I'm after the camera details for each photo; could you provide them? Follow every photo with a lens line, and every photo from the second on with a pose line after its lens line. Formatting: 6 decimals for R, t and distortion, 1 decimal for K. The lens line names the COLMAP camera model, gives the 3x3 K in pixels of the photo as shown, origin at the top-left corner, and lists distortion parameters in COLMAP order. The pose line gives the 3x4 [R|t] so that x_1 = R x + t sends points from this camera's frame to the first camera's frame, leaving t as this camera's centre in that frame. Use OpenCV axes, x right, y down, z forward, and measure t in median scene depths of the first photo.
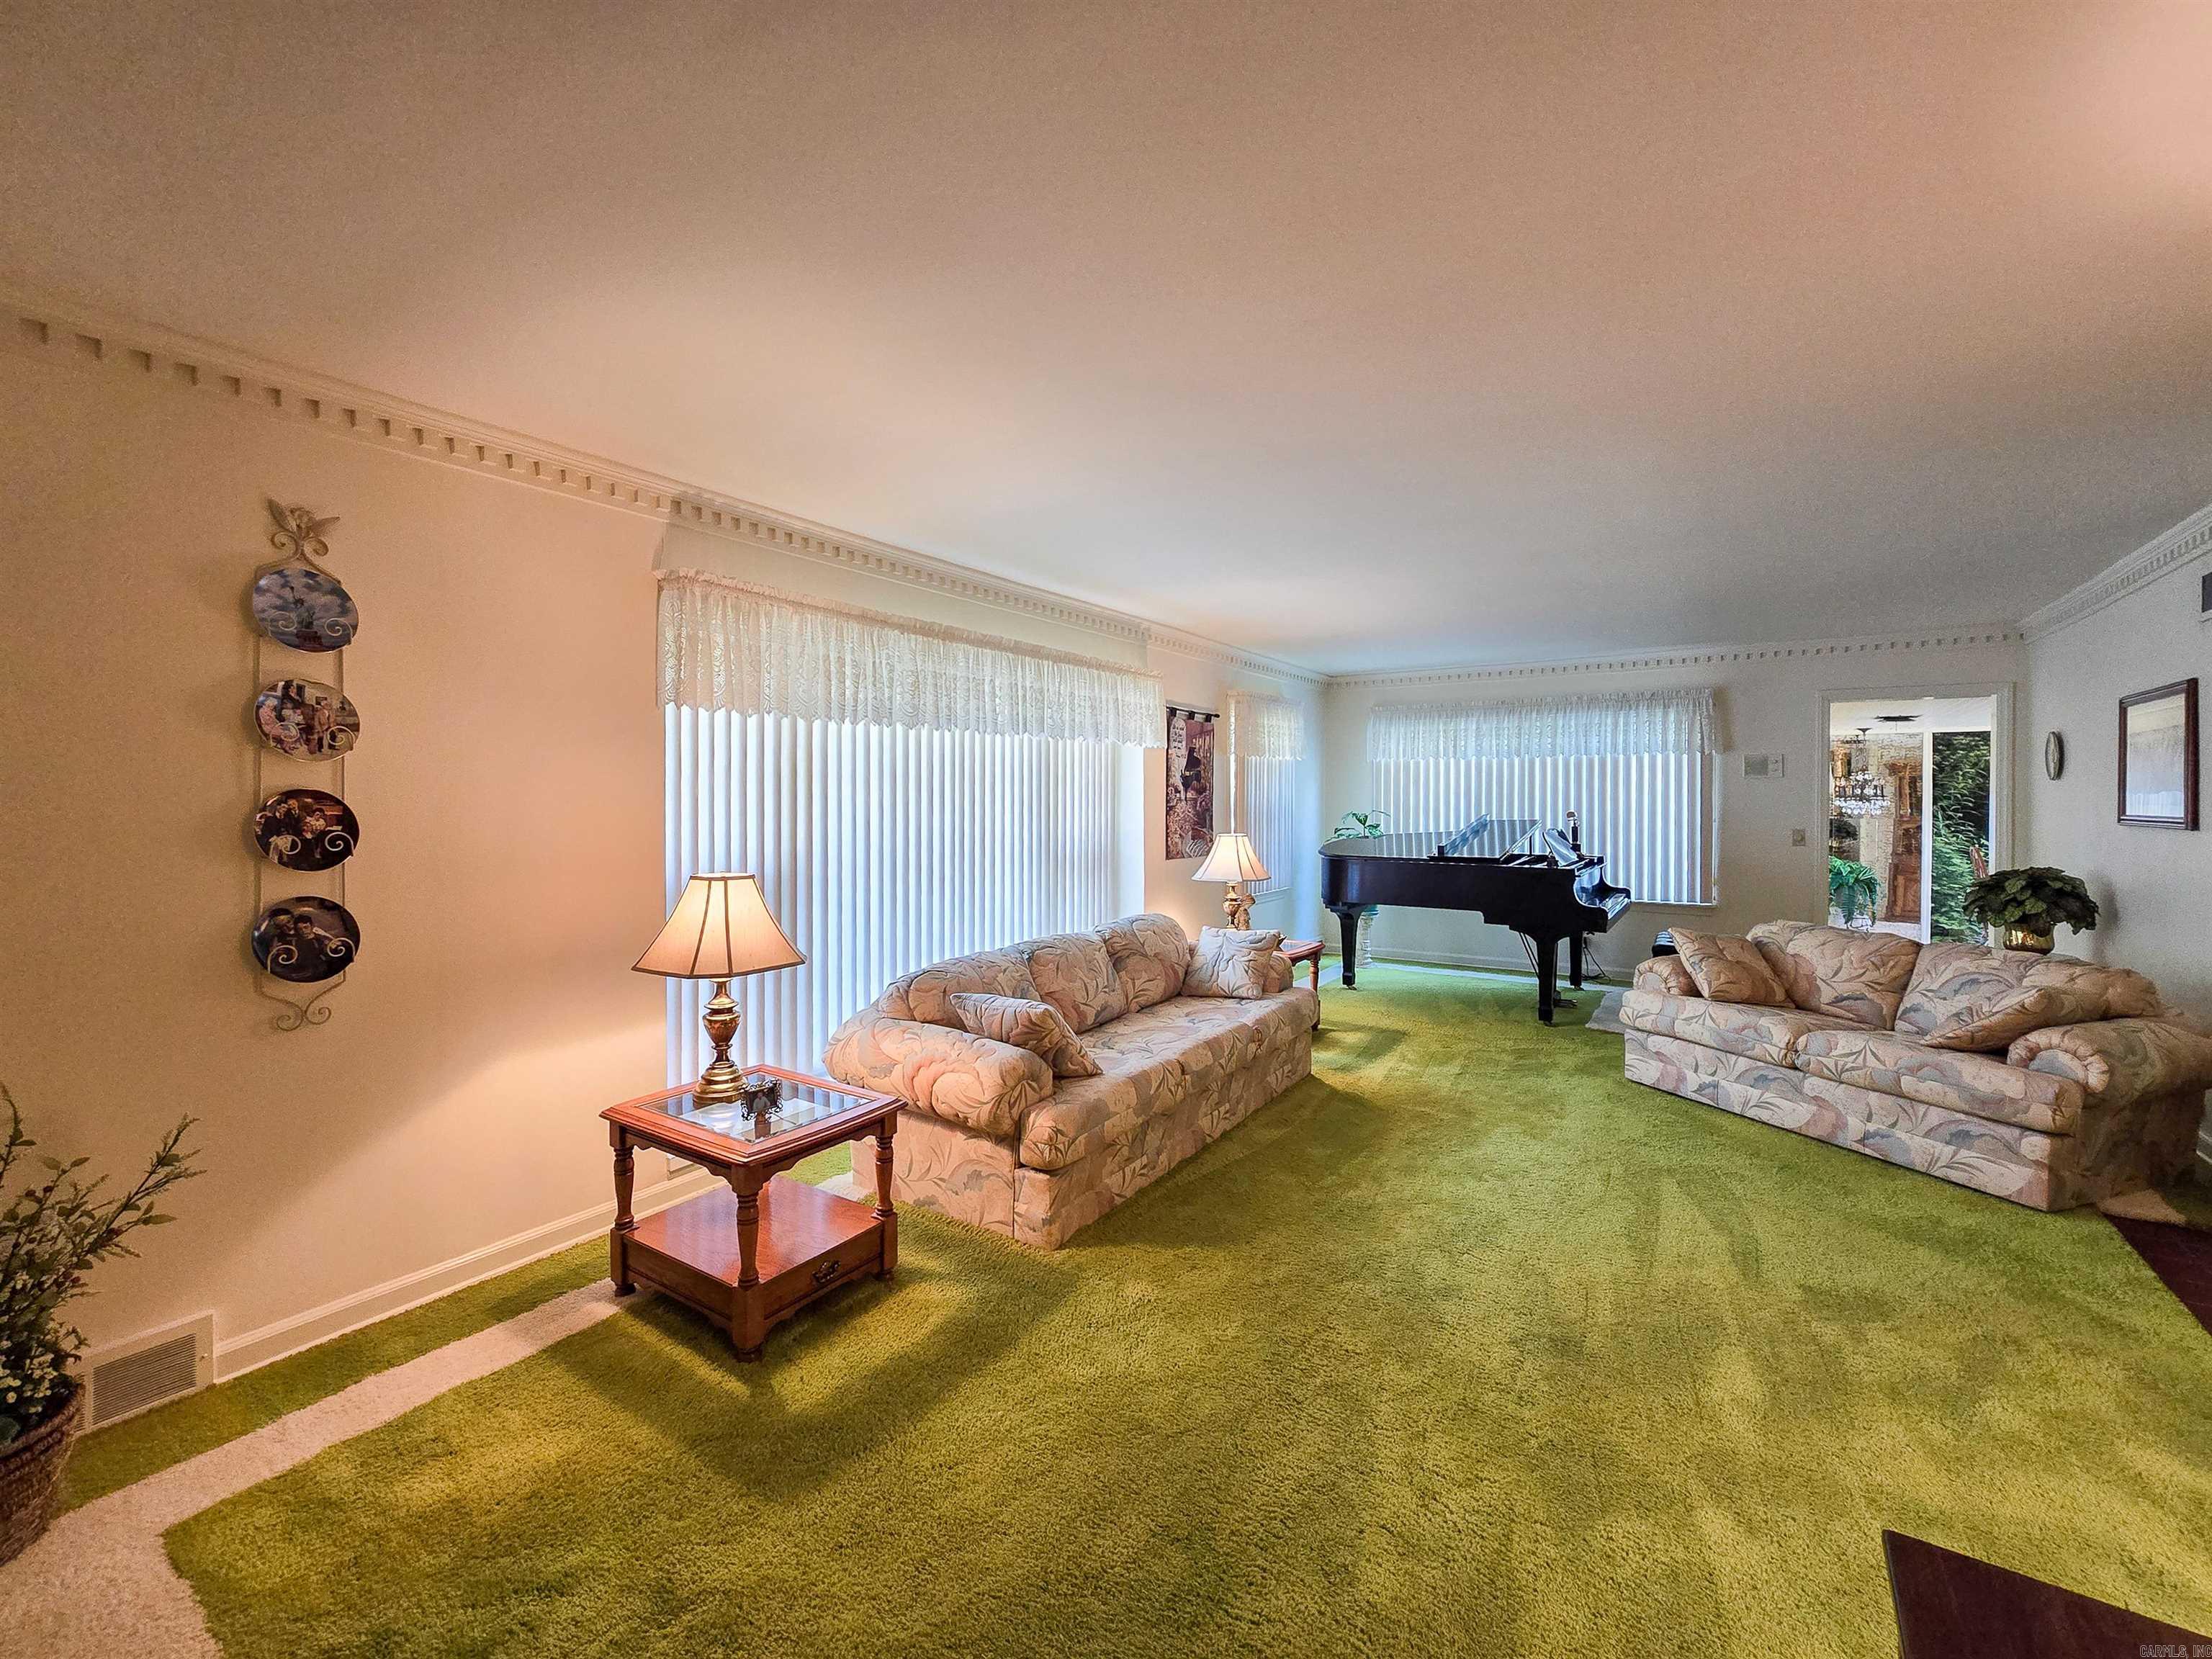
lens RADIAL K [[936.2, 0, 1106.0], [0, 936.2, 829.5], [0, 0, 1]] dist [-0.000018, -0.000079]
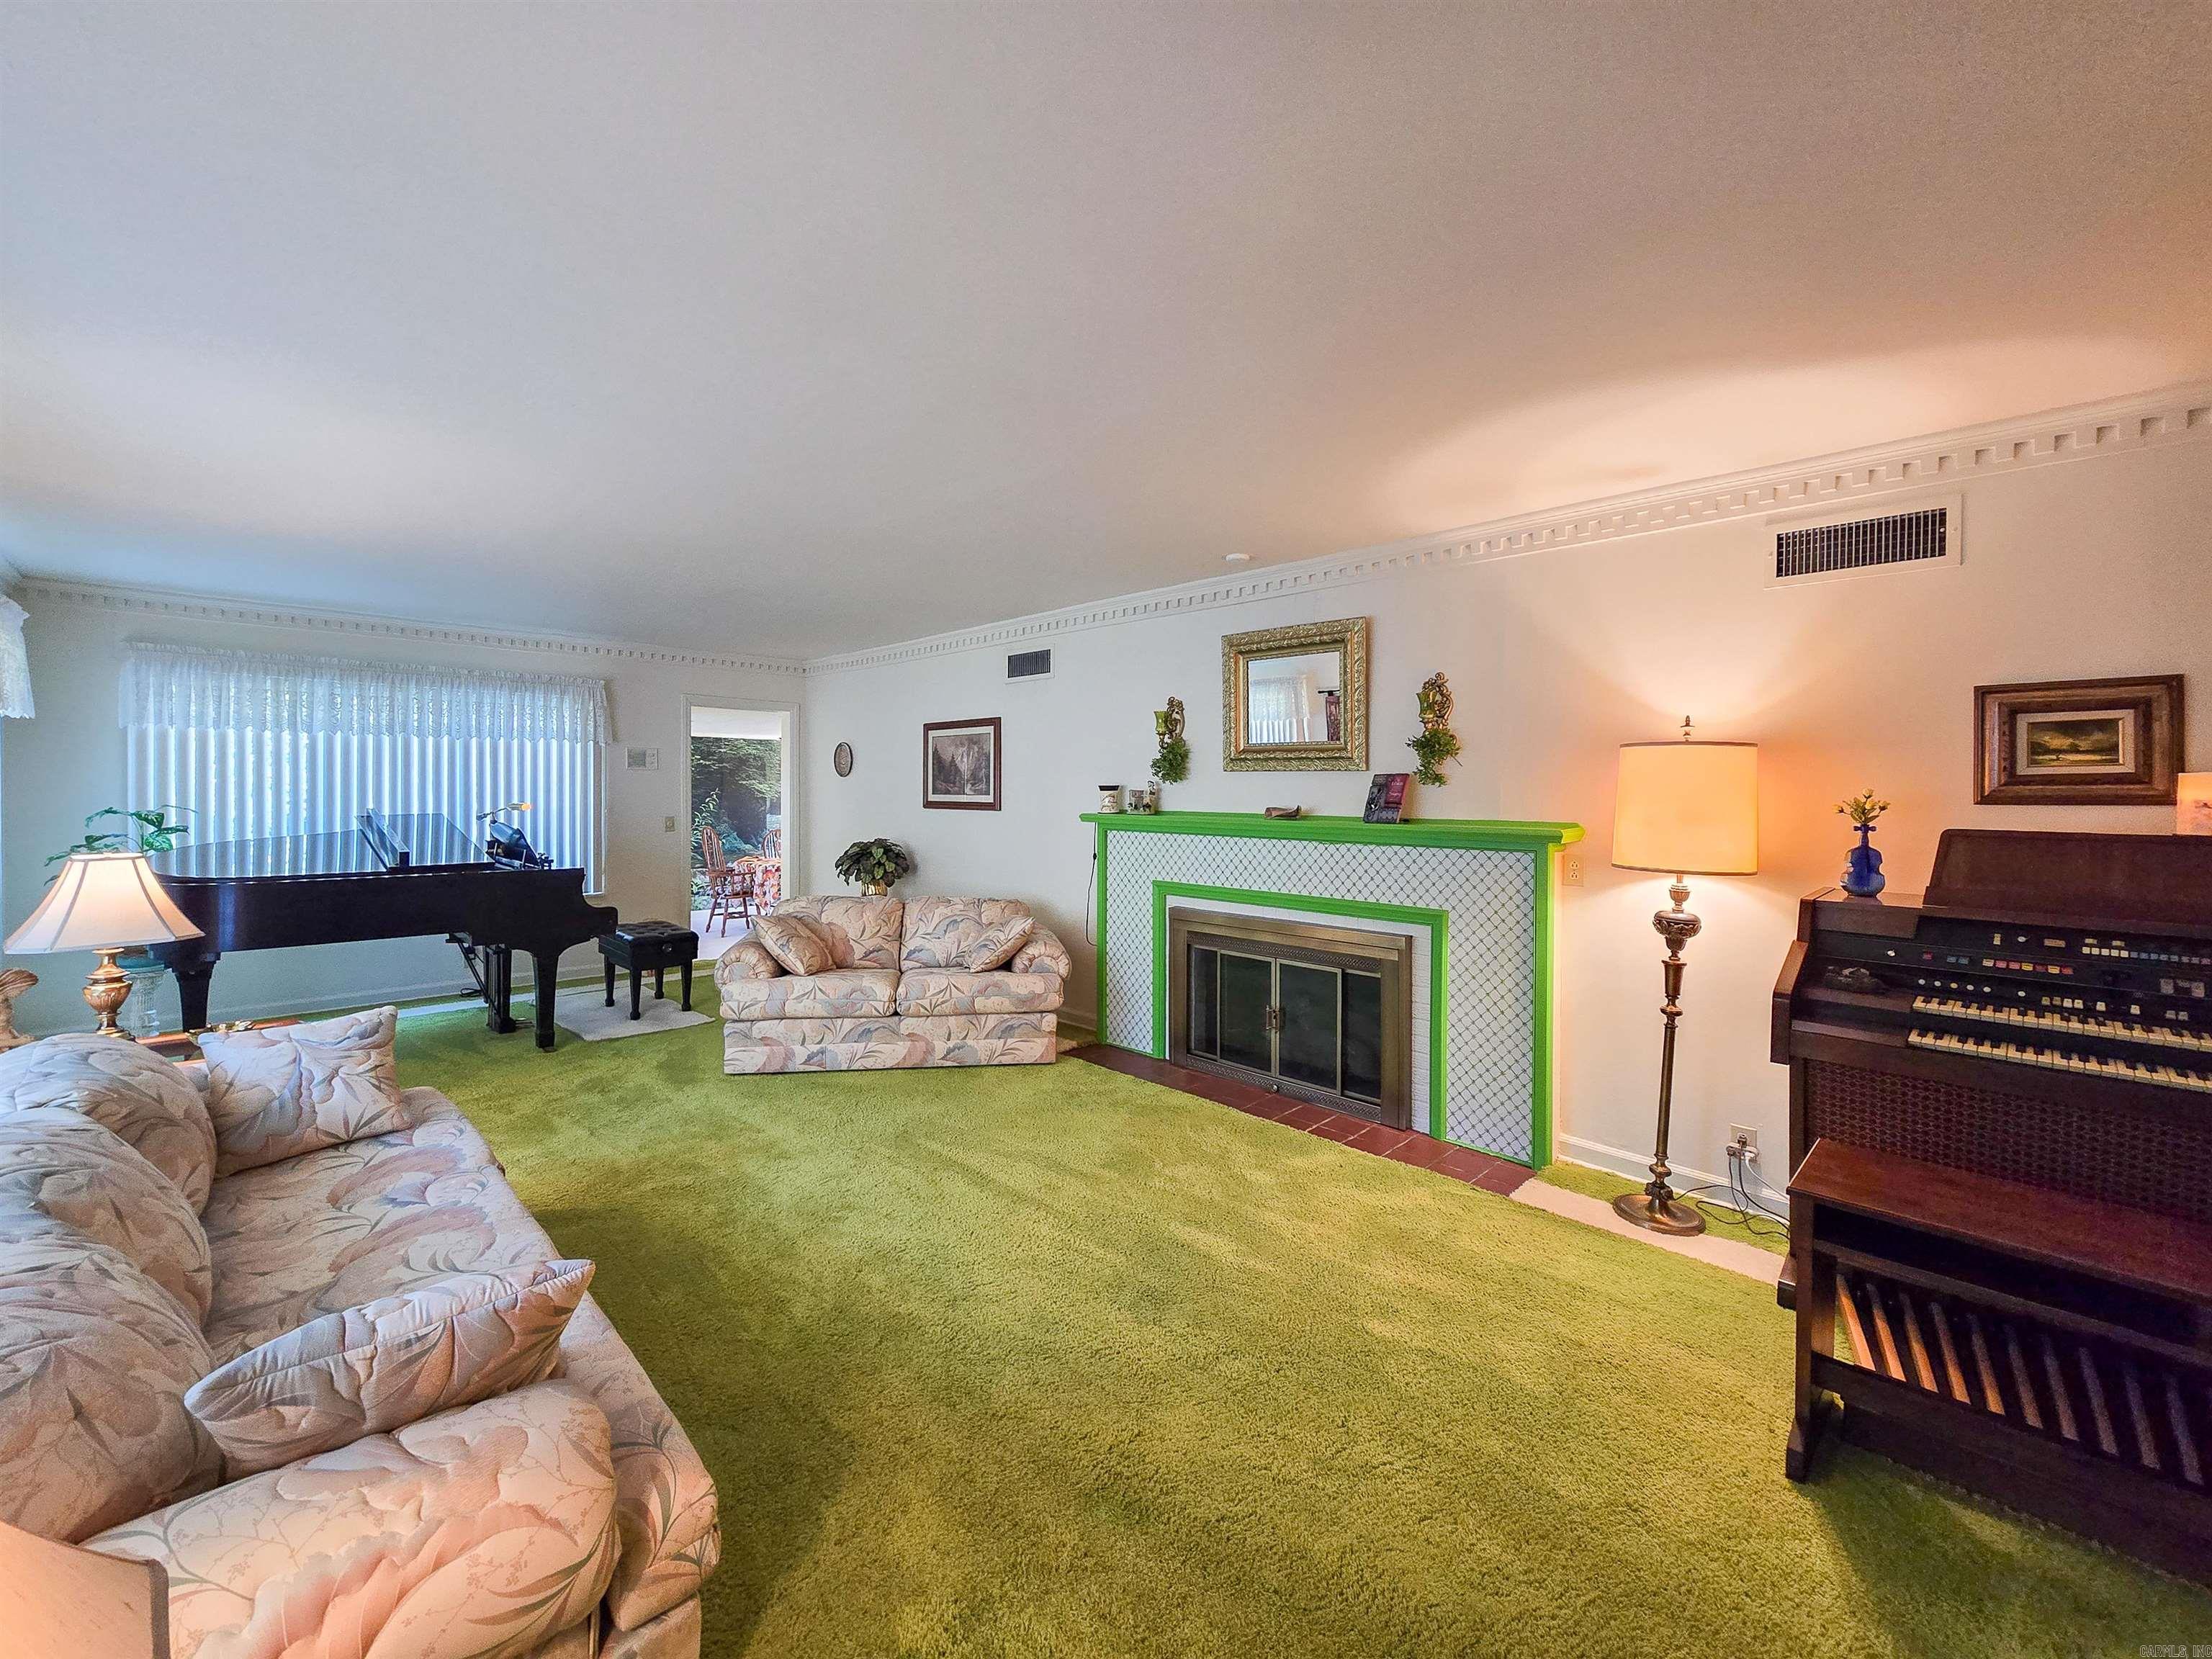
lens RADIAL K [[905.8, 0, 1031.5], [0, 905.8, 806.9], [0, 0, 1]] dist [0.000270, 0.000089]
pose [[0.233172, -0.016348, 0.972298, -0.329090], [0.025691, 0.999613, 0.010646, -0.018769], [-0.972096, 0.022497, 0.233501, 0.522489]]
